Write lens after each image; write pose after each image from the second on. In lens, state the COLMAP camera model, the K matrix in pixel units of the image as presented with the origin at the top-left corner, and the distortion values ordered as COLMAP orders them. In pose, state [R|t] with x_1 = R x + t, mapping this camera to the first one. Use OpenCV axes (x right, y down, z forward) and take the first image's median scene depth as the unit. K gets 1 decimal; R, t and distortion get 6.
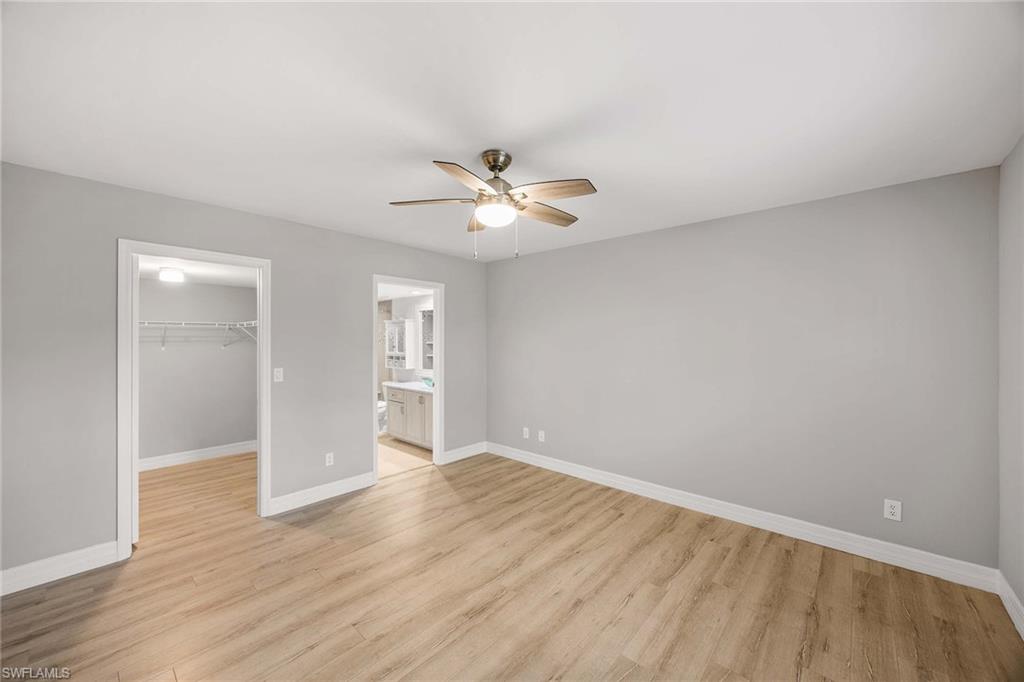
lens RADIAL K [[391.6, 0, 508.6], [0, 391.6, 336.7], [0, 0, 1]] dist [-0.001534, -0.000123]
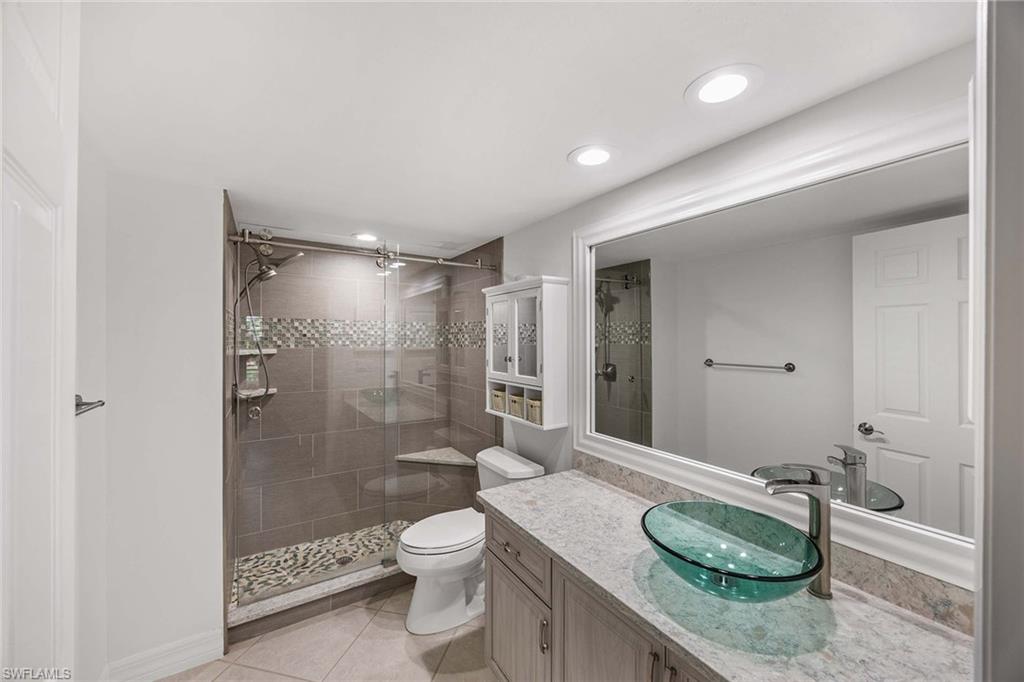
lens RADIAL K [[391.6, 0, 508.6], [0, 391.6, 336.7], [0, 0, 1]] dist [-0.001534, -0.000123]
pose [[0.963819, 0.004152, -0.266525, -0.197105], [-0.002723, 0.999980, 0.005732, 0.003194], [0.266543, -0.004799, 0.963811, 0.655011]]
